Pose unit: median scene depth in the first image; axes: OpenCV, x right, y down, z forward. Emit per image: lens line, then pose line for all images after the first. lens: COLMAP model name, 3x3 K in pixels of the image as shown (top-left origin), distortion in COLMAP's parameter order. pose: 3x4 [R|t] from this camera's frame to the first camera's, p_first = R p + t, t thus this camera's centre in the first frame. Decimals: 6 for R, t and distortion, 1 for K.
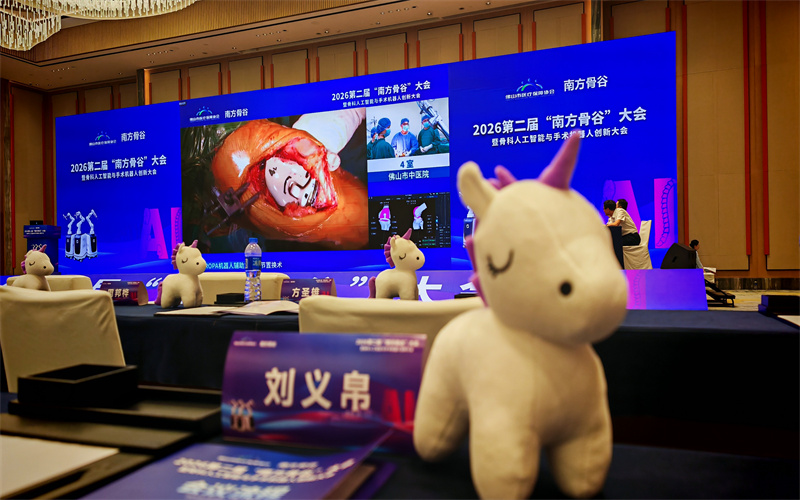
lens RADIAL K [[610.6, 0, 420.4], [0, 610.6, 221.0], [0, 0, 1]] dist [0.048613, -0.036676]
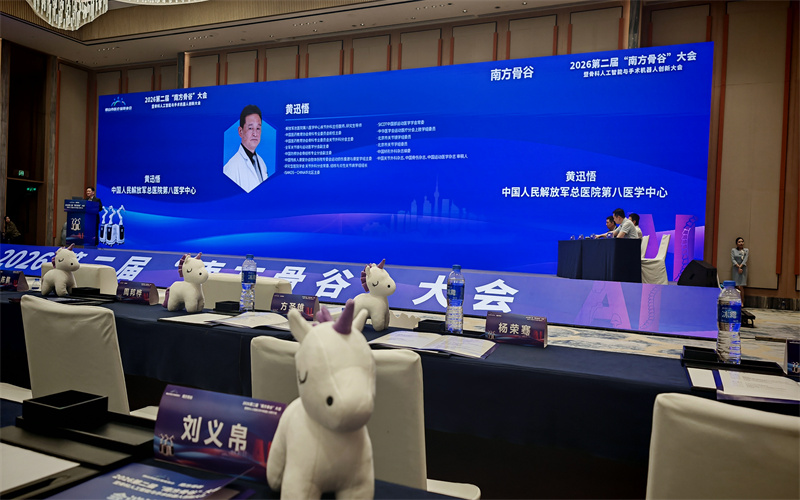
lens RADIAL K [[615.9, 0, 414.0], [0, 615.9, 227.0], [0, 0, 1]] dist [0.038478, -0.006194]
pose [[0.996309, 0.061775, -0.059597, 0.205538], [-0.060212, 0.997802, 0.027687, -0.161854], [0.061176, -0.023996, 0.997838, -0.247432]]
